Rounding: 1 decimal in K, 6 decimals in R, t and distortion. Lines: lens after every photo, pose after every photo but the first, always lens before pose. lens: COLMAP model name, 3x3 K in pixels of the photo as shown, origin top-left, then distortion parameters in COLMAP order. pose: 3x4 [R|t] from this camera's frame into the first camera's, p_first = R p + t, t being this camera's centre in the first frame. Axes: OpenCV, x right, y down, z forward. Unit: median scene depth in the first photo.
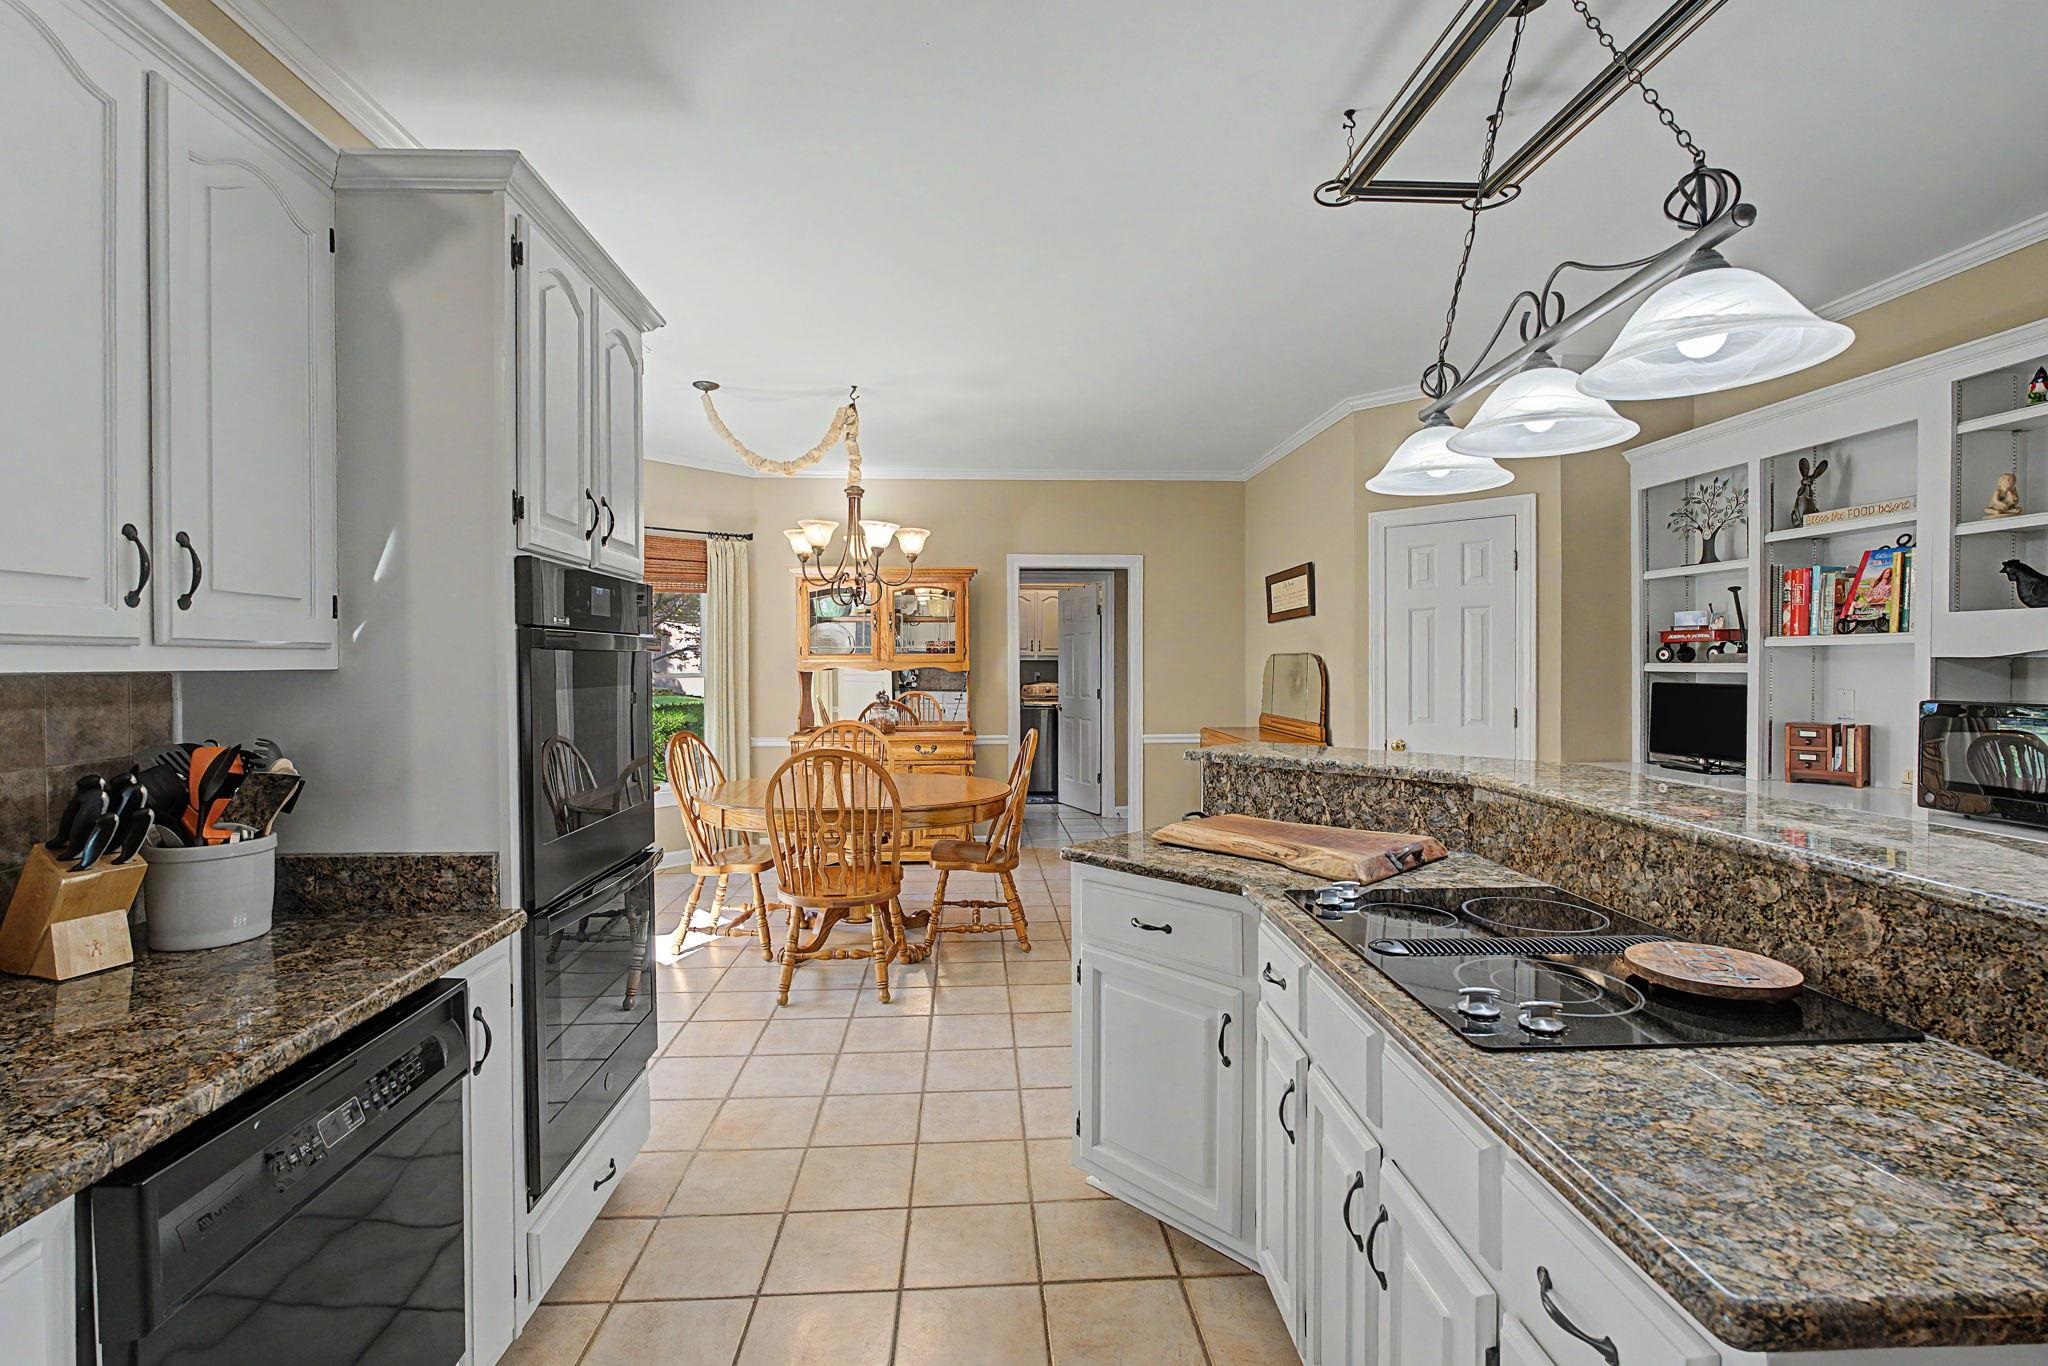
lens RADIAL K [[923.7, 0, 1023.9], [0, 923.7, 665.5], [0, 0, 1]] dist [-0.012718, 0.000837]
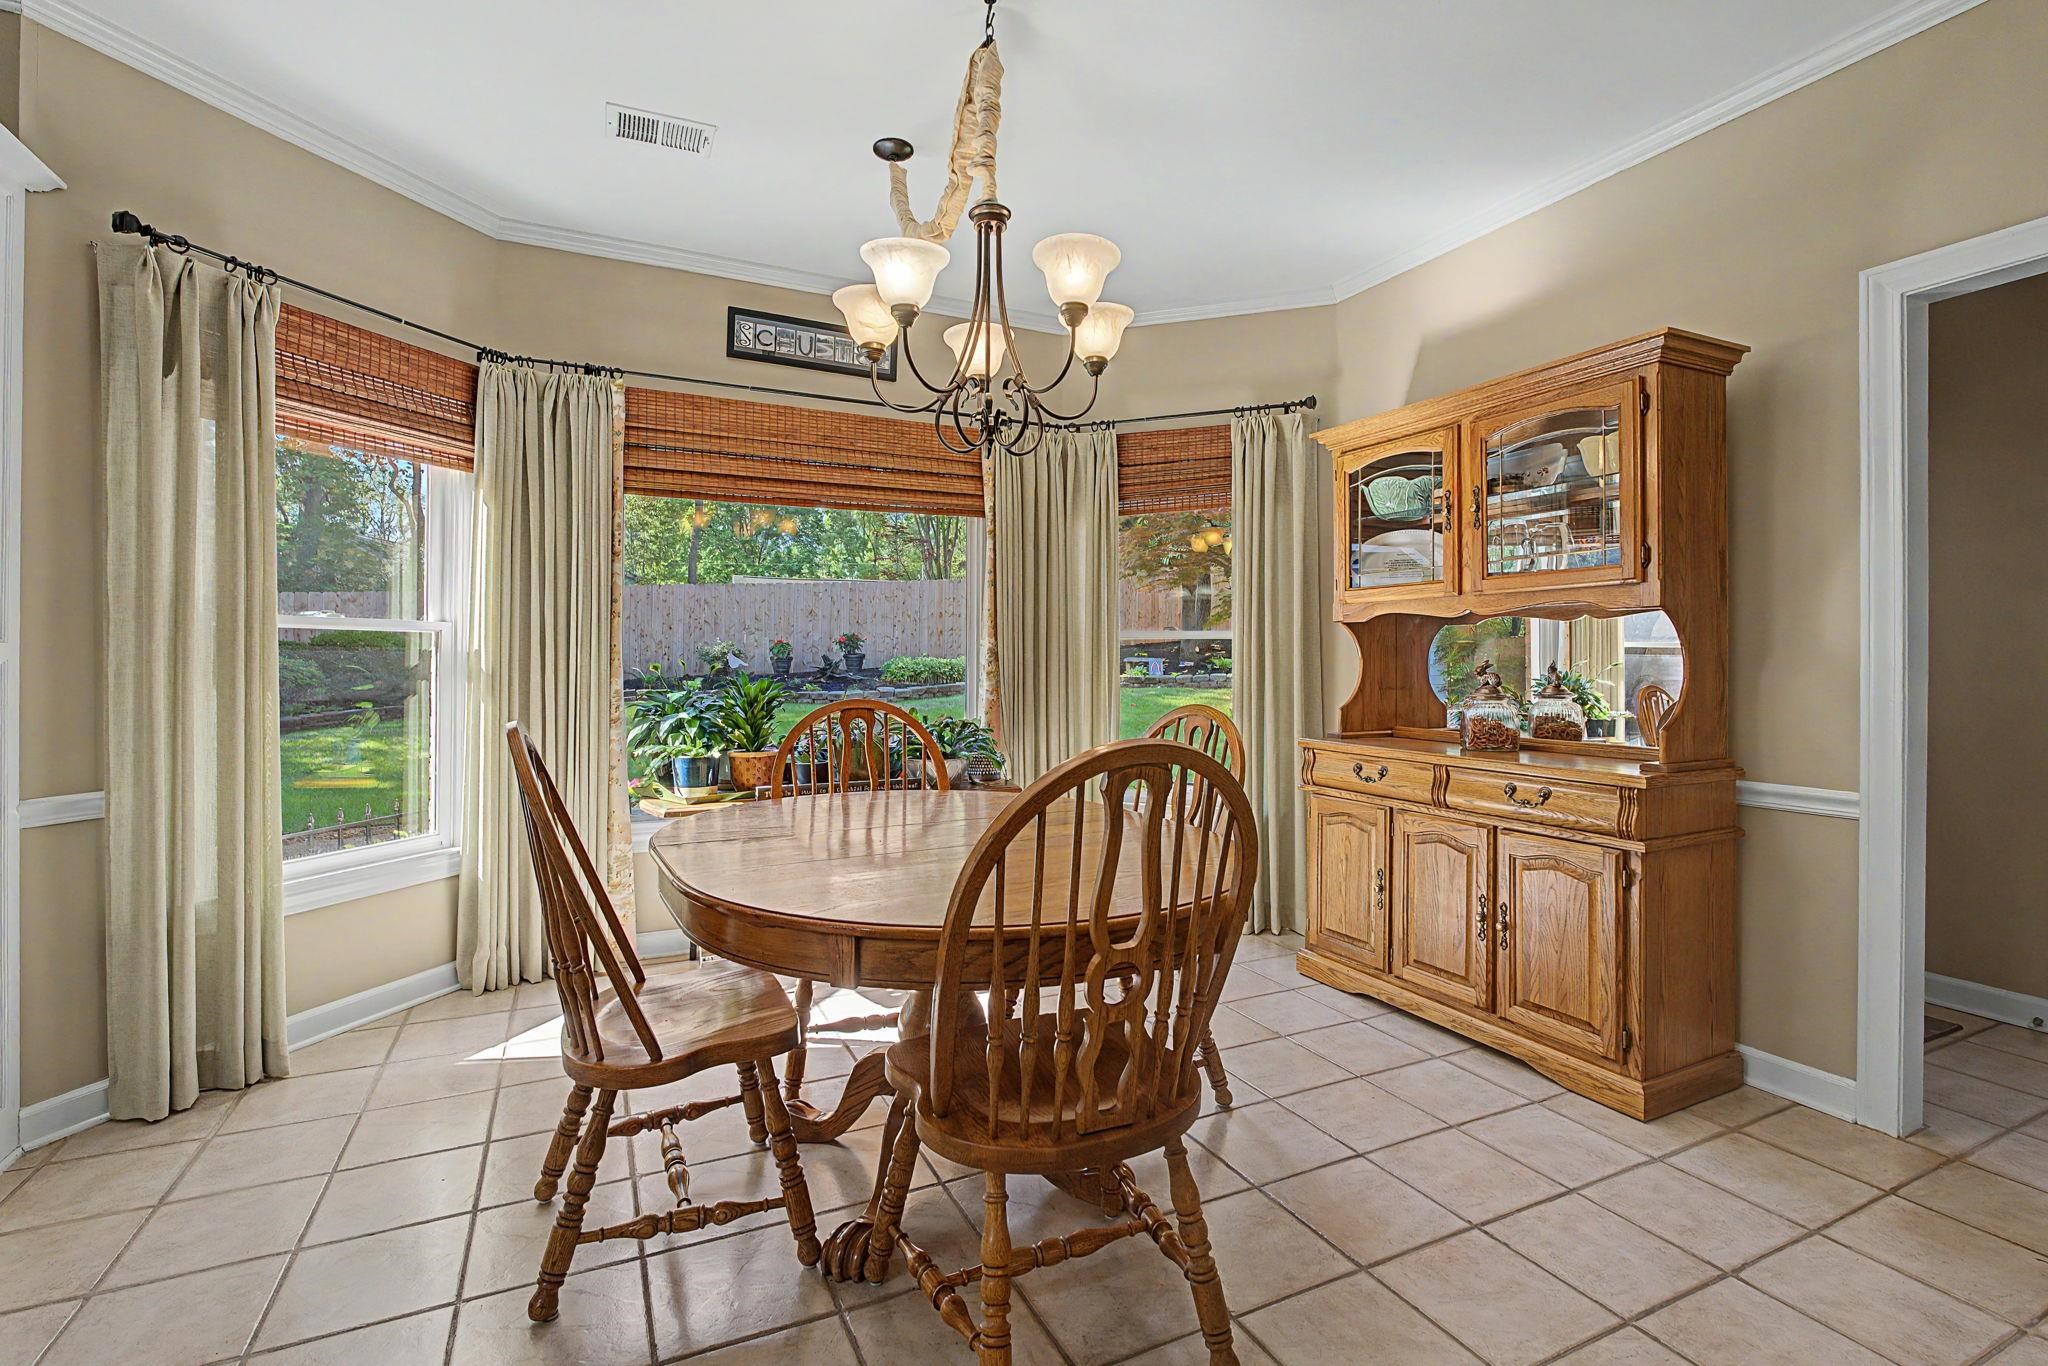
lens RADIAL K [[923.7, 0, 1023.9], [0, 923.7, 665.5], [0, 0, 1]] dist [-0.012718, 0.000837]
pose [[0.377550, 0.007037, -0.925962, 0.740118], [-0.006663, 0.999966, 0.004882, 0.119841], [0.925965, 0.004327, 0.377584, 2.288942]]
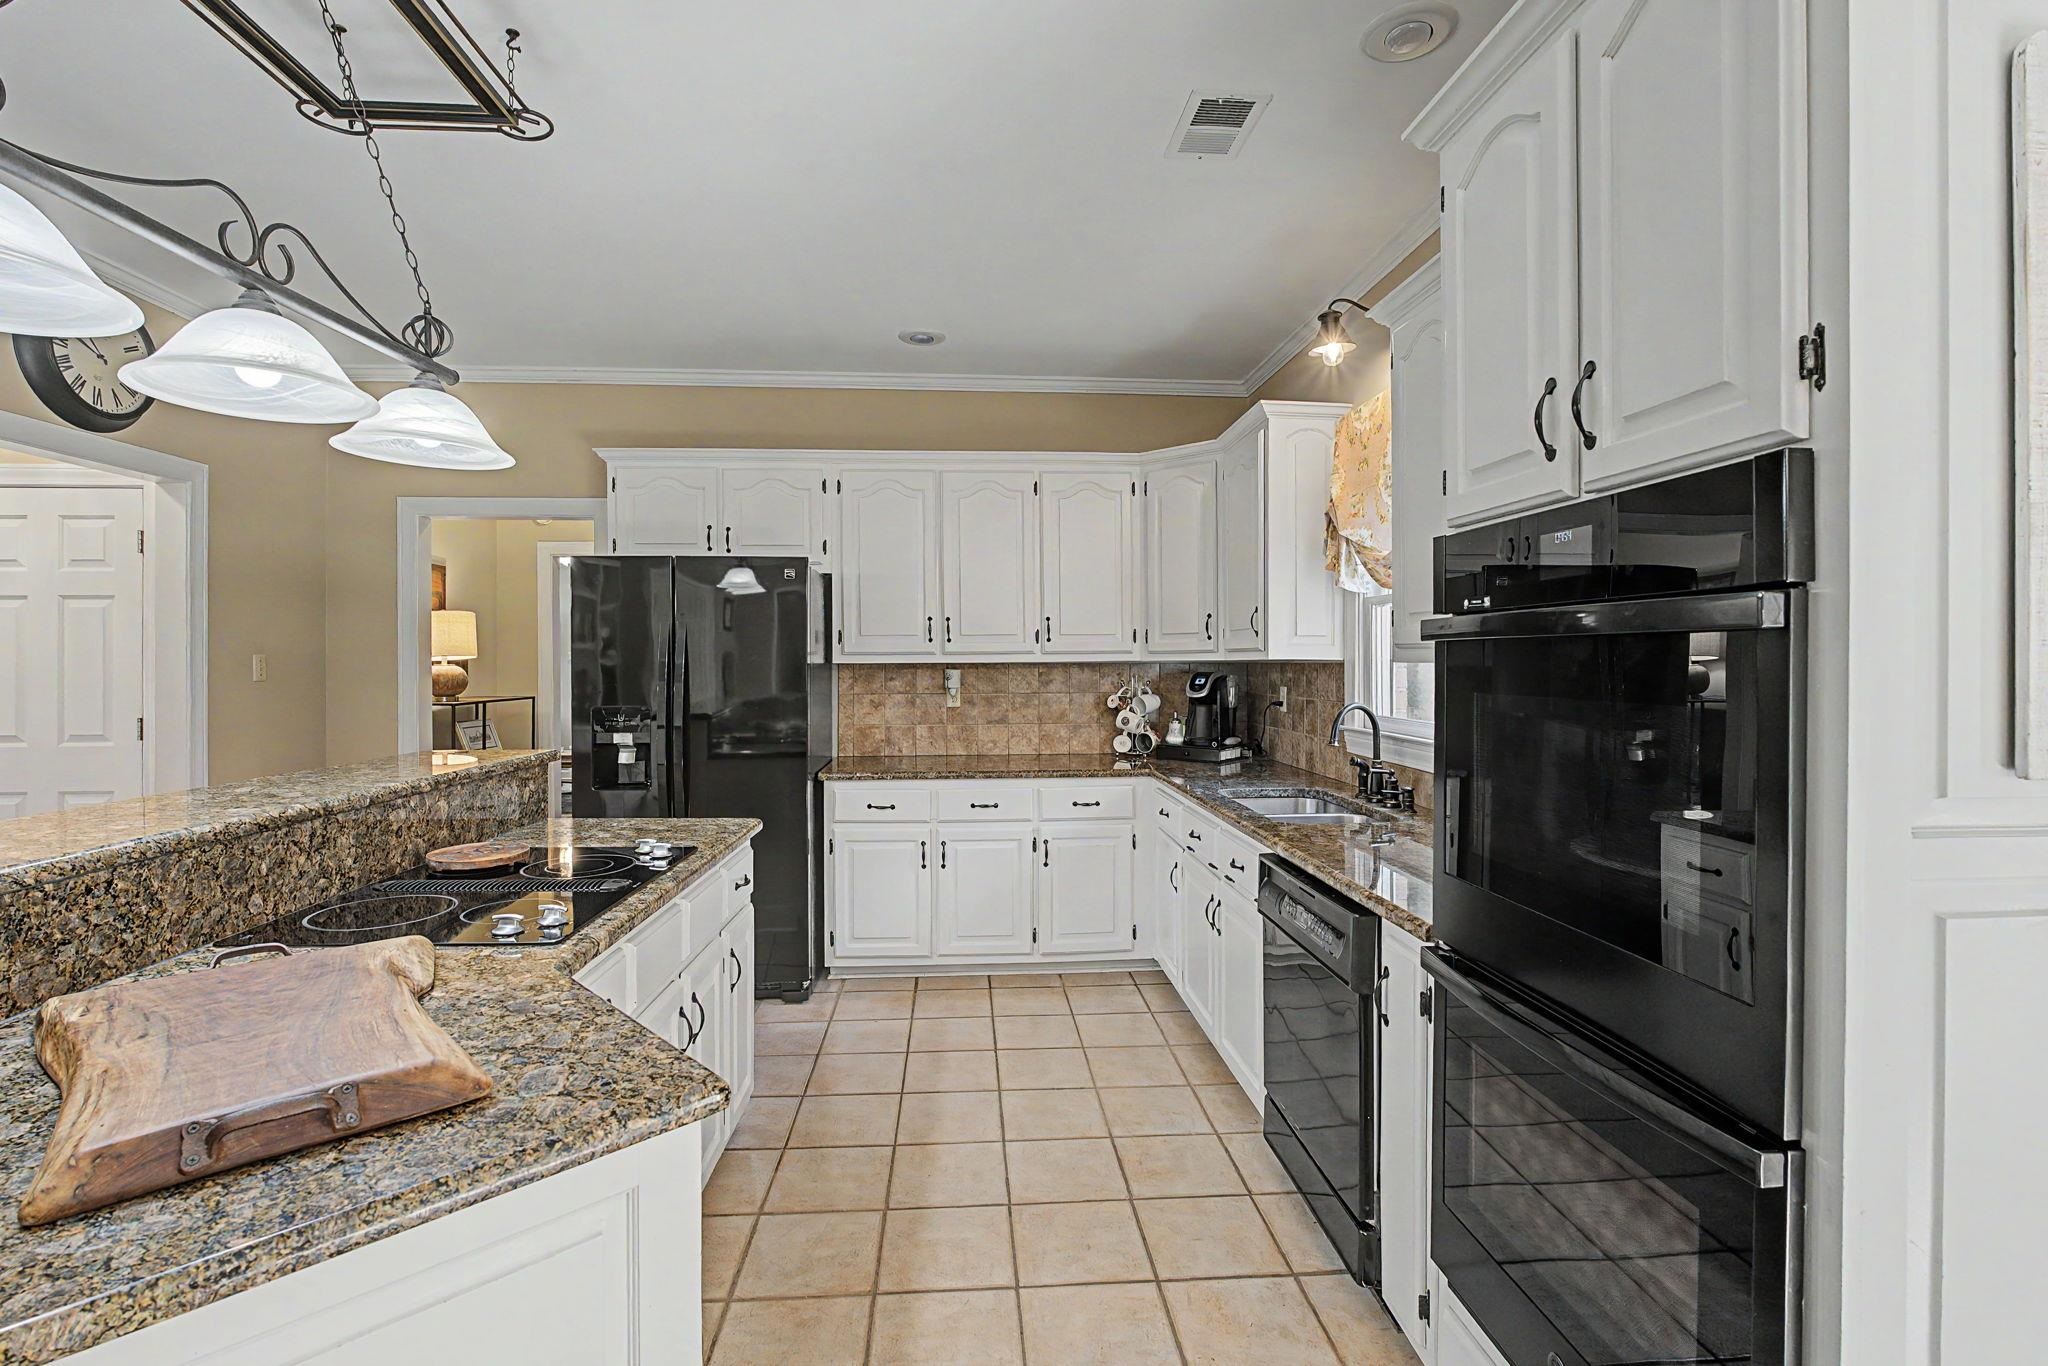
lens RADIAL K [[926.8, 0, 1021.0], [0, 926.8, 654.1], [0, 0, 1]] dist [-0.016039, -0.000299]
pose [[-0.999934, 0.003821, -0.010881, -0.131848], [0.003842, 0.999991, -0.001971, -0.006712], [0.010873, -0.002013, -0.999939, 2.012298]]
